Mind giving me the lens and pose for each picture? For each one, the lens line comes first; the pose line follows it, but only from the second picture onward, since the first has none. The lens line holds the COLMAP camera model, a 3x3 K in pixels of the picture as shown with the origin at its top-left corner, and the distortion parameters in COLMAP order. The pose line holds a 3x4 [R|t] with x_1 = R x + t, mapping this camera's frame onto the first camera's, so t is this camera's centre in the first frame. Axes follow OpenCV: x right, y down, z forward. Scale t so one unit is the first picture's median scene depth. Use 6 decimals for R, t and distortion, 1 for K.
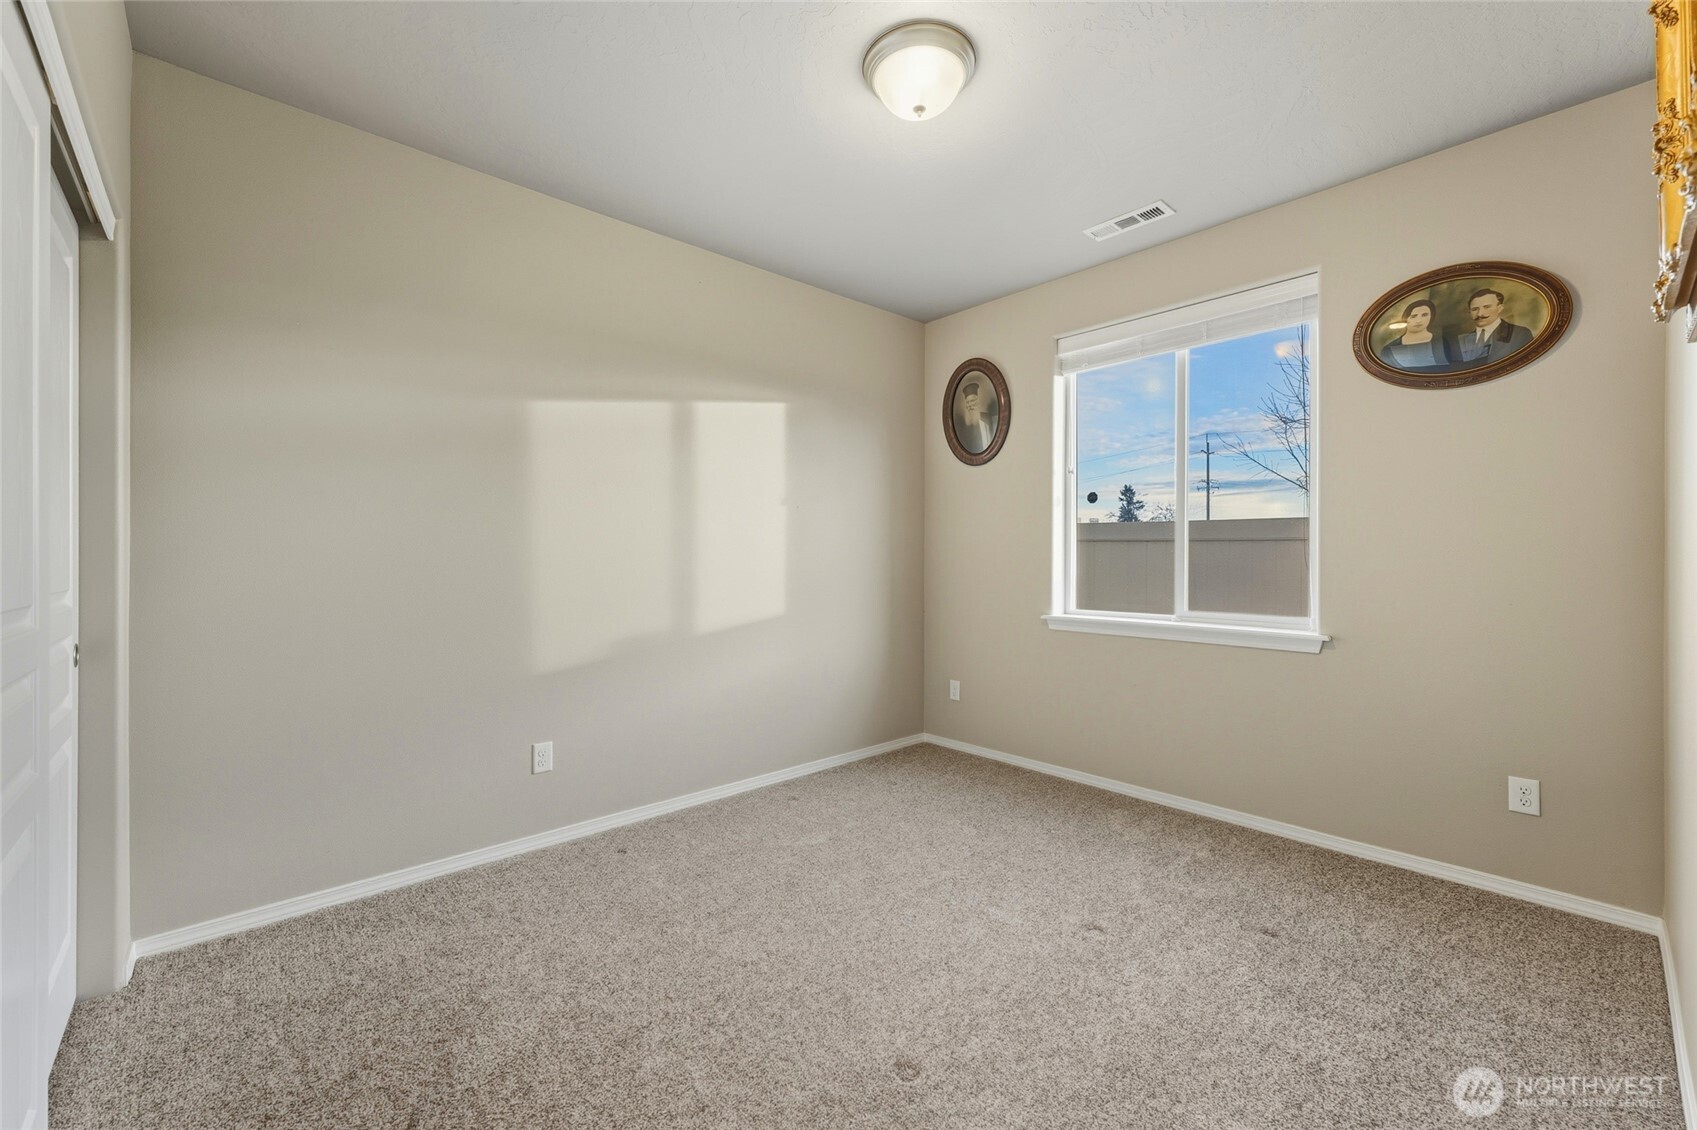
lens RADIAL K [[685.0, 0, 846.4], [0, 685.0, 561.8], [0, 0, 1]] dist [0.003176, 0.000222]
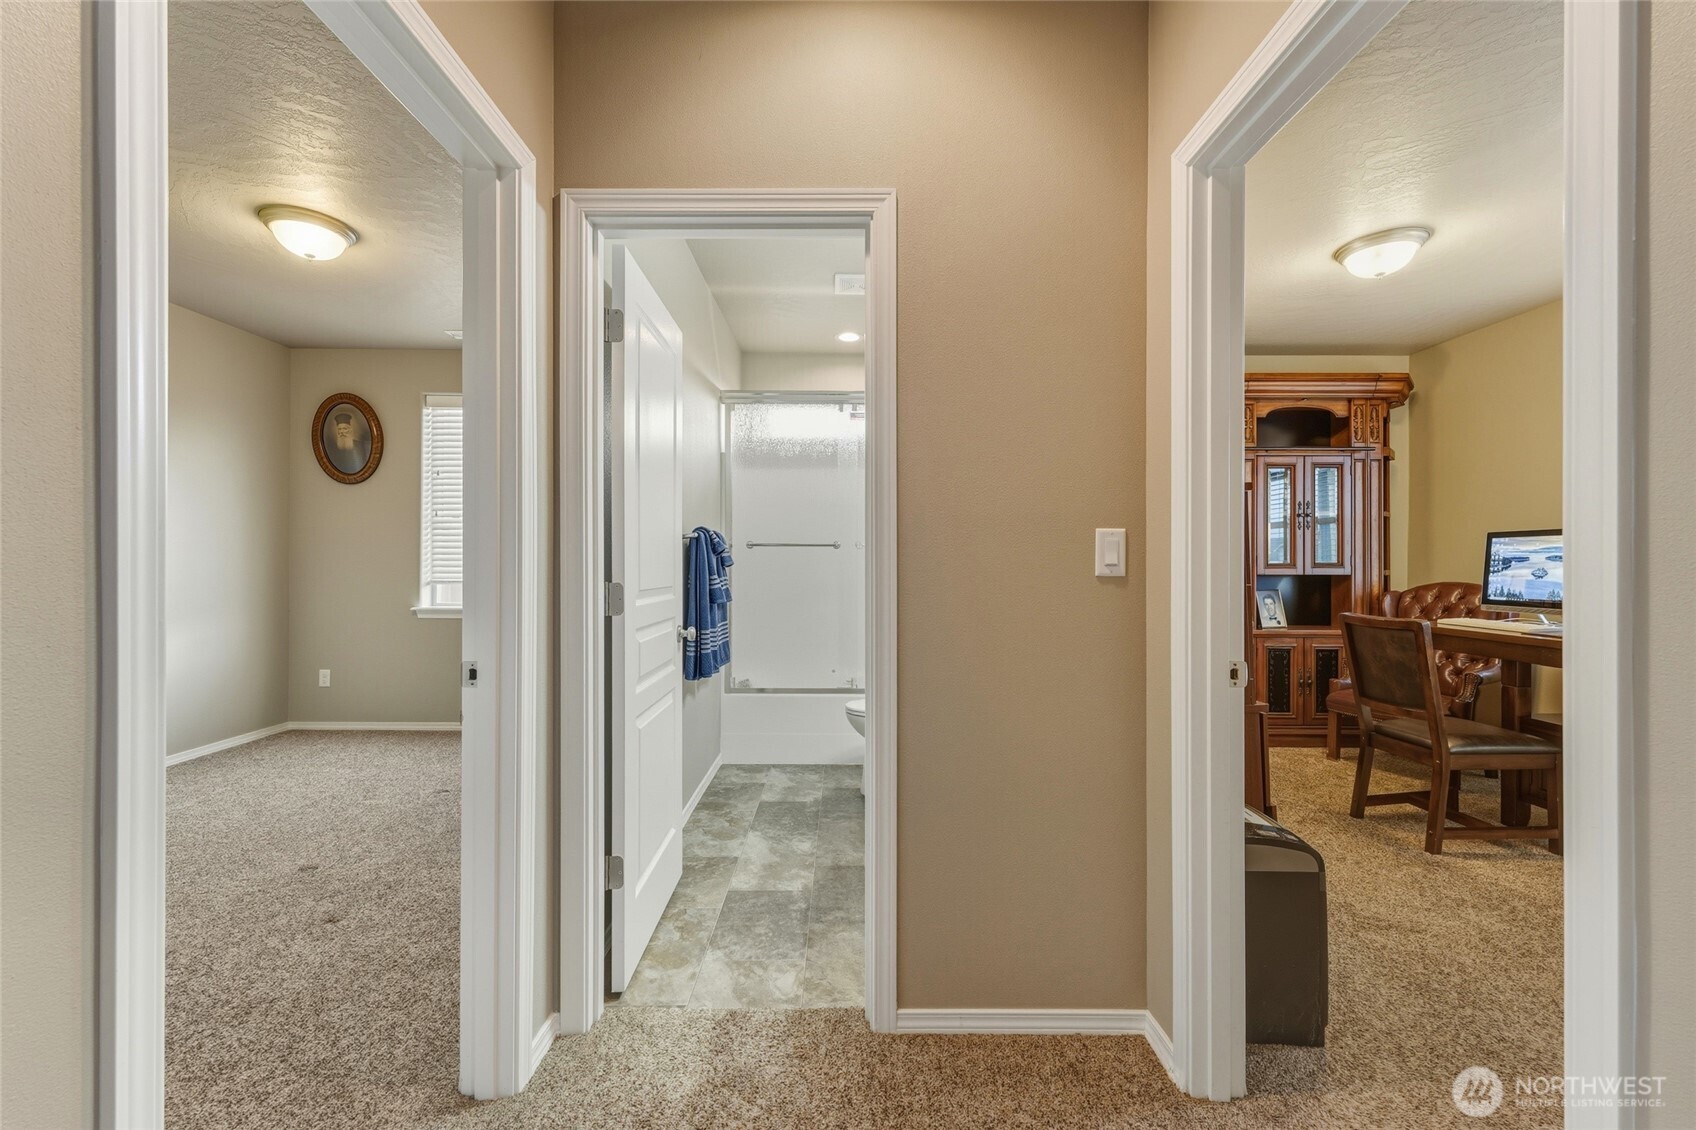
lens RADIAL K [[684.6, 0, 845.9], [0, 684.6, 561.8], [0, 0, 1]] dist [0.003176, 0.000222]
pose [[0.674263, 0.004295, 0.738479, -0.105975], [0.001902, 0.999970, -0.007552, 0.004633], [-0.738489, 0.006497, 0.674234, -0.434742]]
